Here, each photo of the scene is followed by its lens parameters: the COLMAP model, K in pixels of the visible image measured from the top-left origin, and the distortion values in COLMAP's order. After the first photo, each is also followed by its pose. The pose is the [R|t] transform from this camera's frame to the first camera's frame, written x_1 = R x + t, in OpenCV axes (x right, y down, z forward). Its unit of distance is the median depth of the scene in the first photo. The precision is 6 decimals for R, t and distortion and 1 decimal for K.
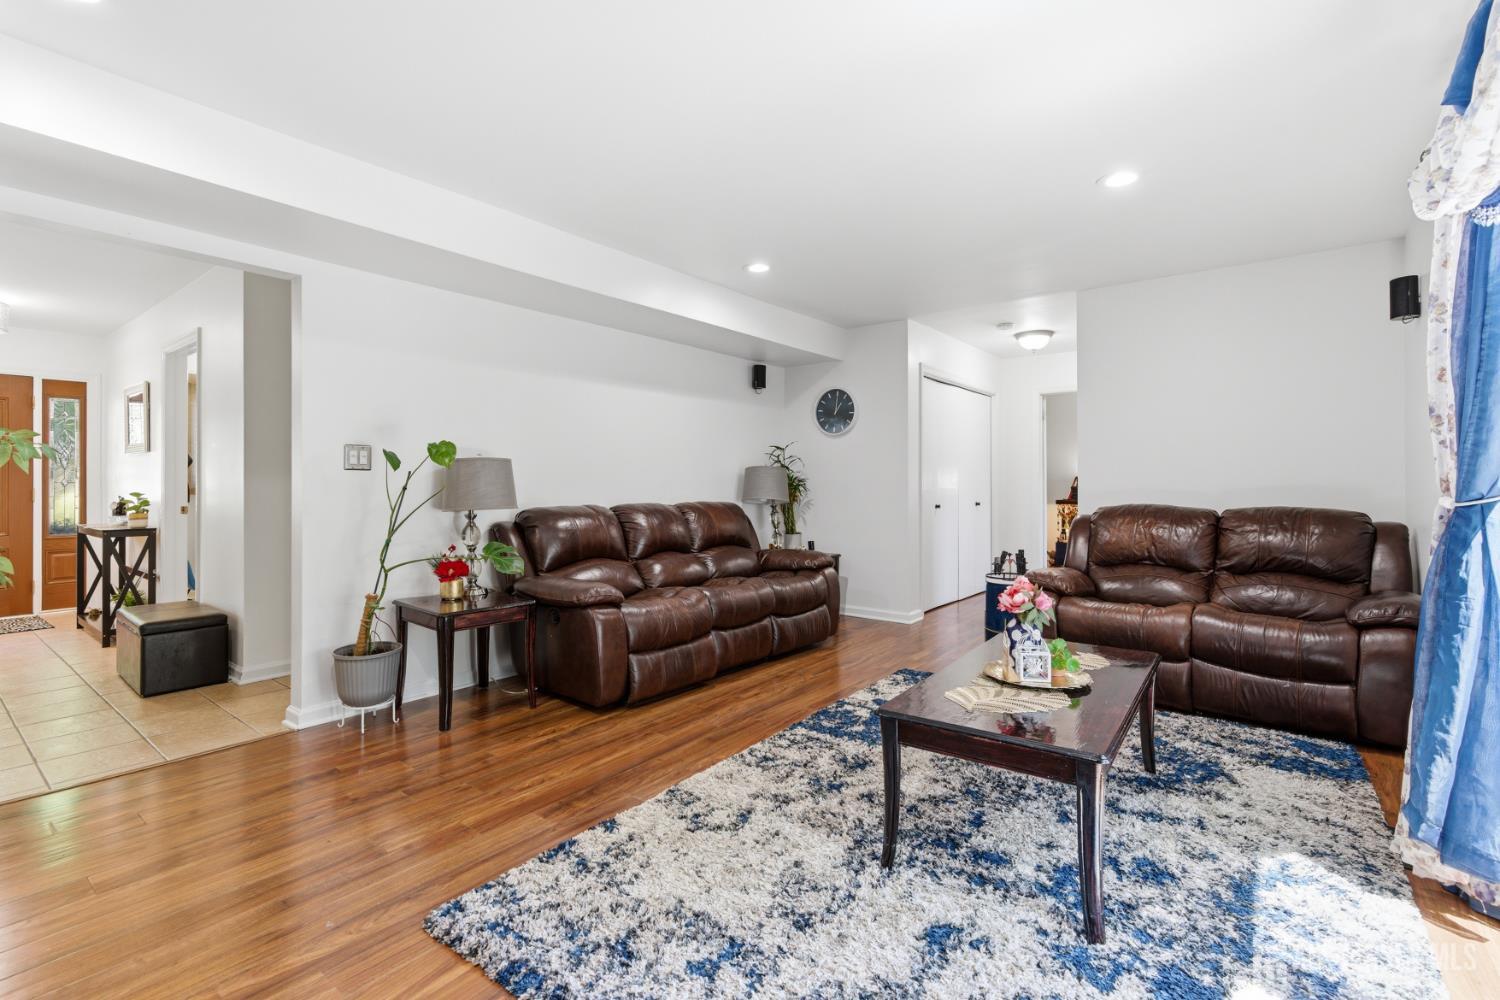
lens RADIAL K [[682.5, 0, 744.7], [0, 682.5, 489.2], [0, 0, 1]] dist [0.004709, 0.000734]
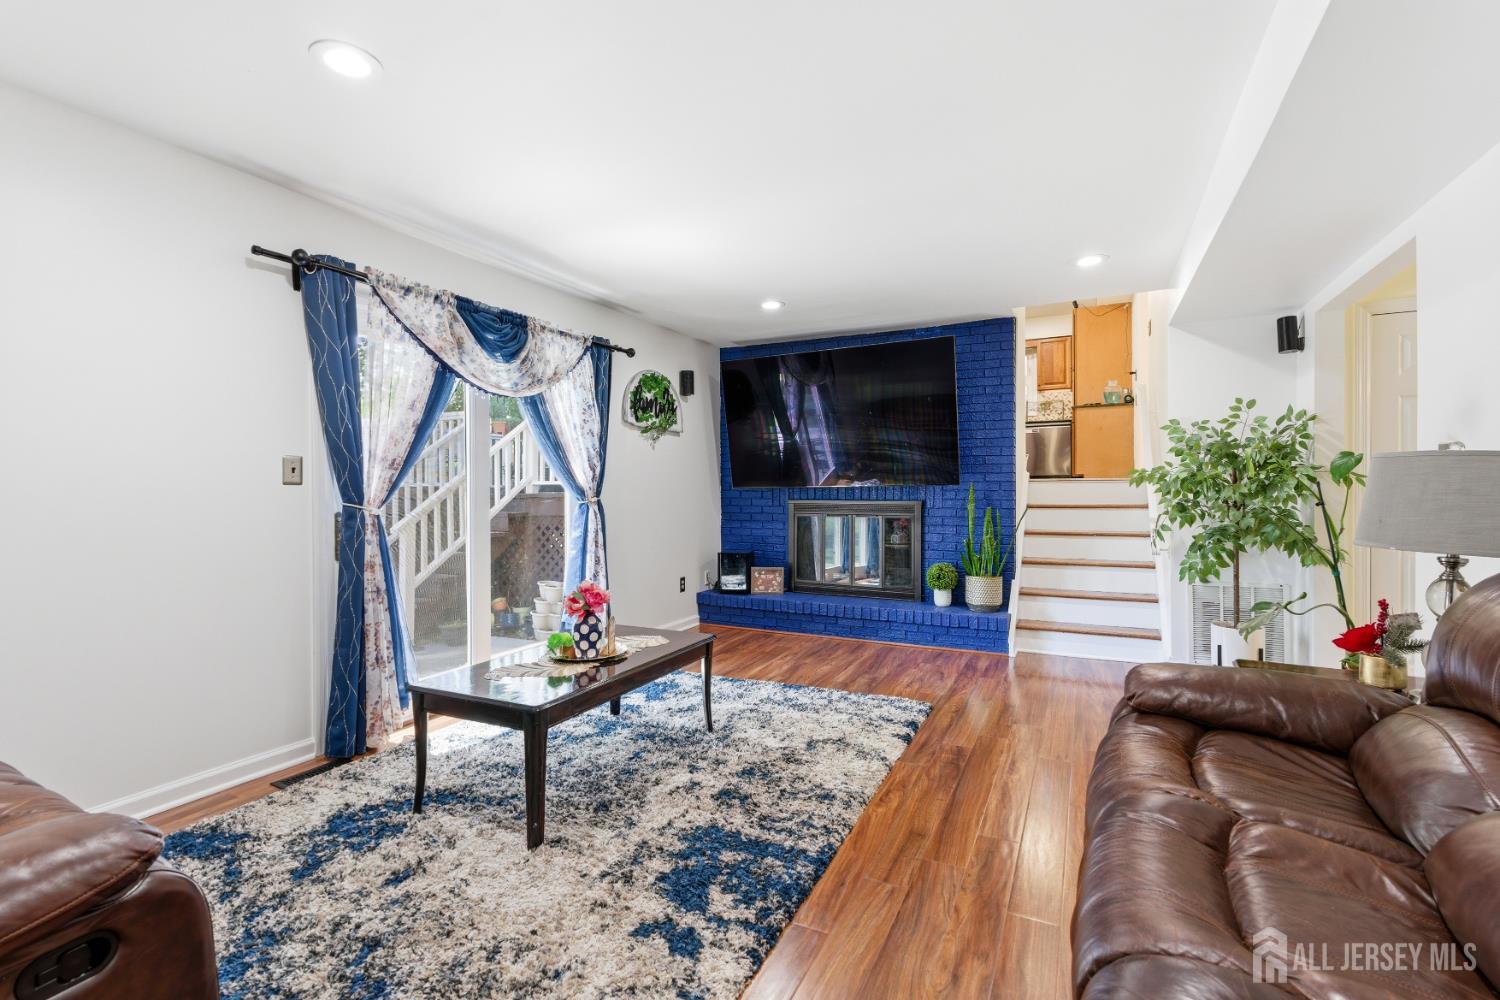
lens RADIAL K [[682.5, 0, 752.0], [0, 682.5, 490.9], [0, 0, 1]] dist [0.004709, 0.000734]
pose [[-0.979272, 0.003952, -0.202509, 0.357908], [0.002577, 0.999972, 0.007056, -0.030391], [0.202531, 0.006388, -0.979255, 2.139436]]
